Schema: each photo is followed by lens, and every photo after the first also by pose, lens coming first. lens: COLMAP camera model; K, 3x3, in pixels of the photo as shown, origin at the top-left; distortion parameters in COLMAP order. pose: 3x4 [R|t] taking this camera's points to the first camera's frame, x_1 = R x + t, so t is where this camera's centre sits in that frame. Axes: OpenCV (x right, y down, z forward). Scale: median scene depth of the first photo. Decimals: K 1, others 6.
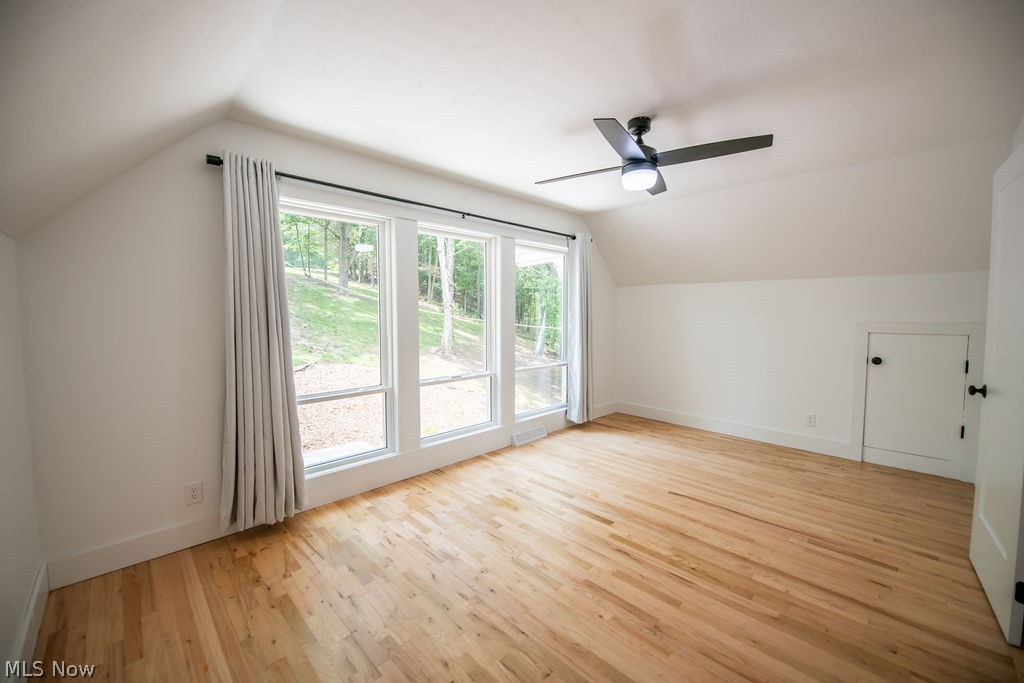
lens RADIAL K [[407.1, 0, 514.0], [0, 407.1, 338.4], [0, 0, 1]] dist [-0.015225, -0.001679]
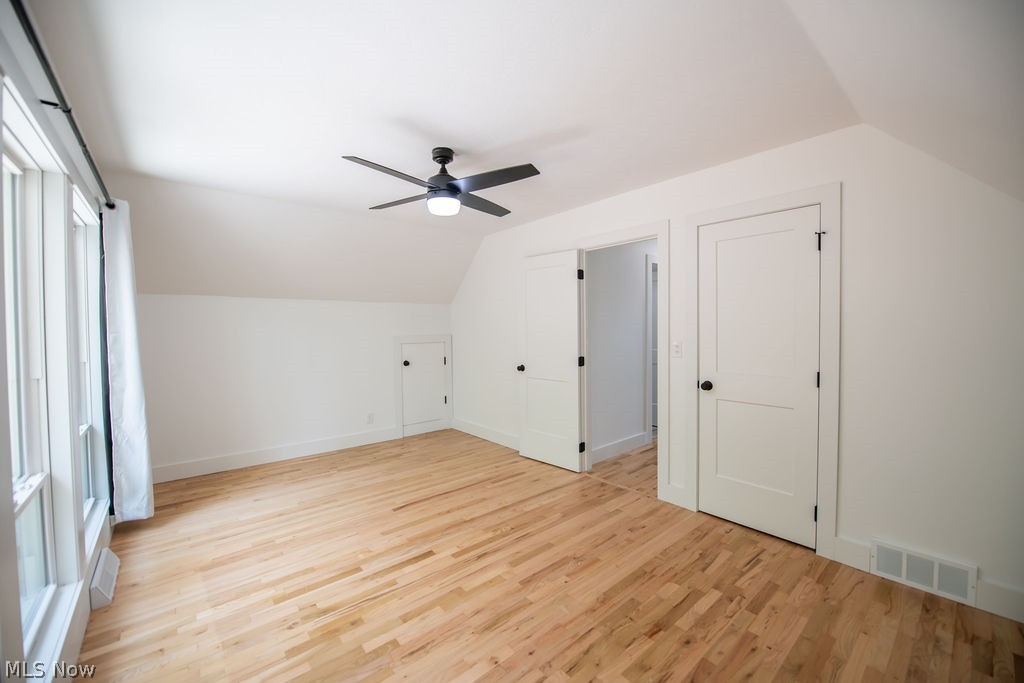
lens RADIAL K [[407.1, 0, 515.9], [0, 407.1, 346.6], [0, 0, 1]] dist [-0.015225, -0.001679]
pose [[0.068209, -0.051292, 0.996352, -0.655669], [0.070621, 0.996421, 0.046461, -0.055619], [-0.995168, 0.067194, 0.071587, 0.686436]]
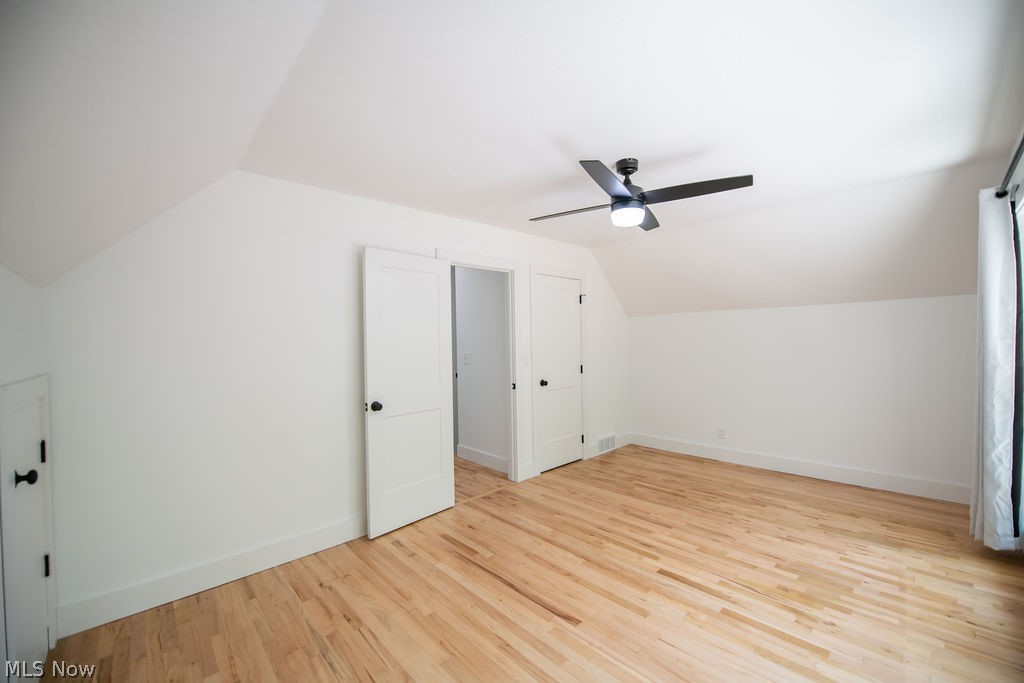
lens RADIAL K [[407.1, 0, 515.2], [0, 407.1, 341.1], [0, 0, 1]] dist [-0.015225, -0.001679]
pose [[-0.999491, 0.021978, 0.023116, 0.524610], [0.023366, 0.997828, 0.061582, -0.129455], [-0.021712, 0.062091, -0.997834, 1.850200]]
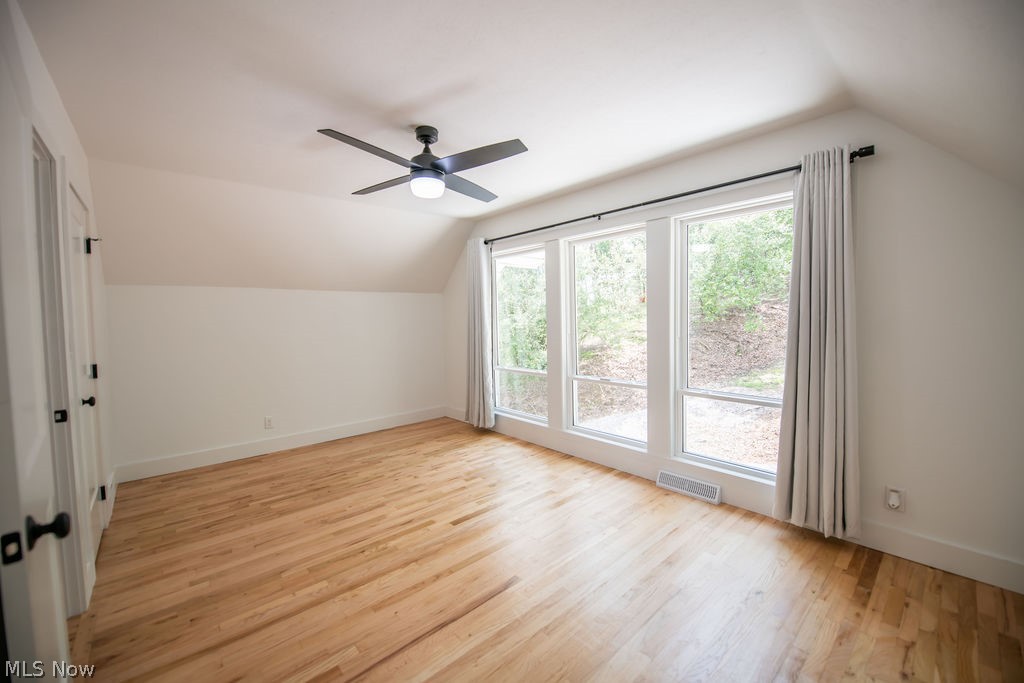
lens RADIAL K [[407.1, 0, 514.5], [0, 407.1, 338.3], [0, 0, 1]] dist [-0.015225, -0.001679]
pose [[-0.050486, 0.055753, -0.997167, 1.196199], [-0.044633, 0.997317, 0.058021, -0.075265], [0.997727, 0.047435, -0.047863, 1.152991]]
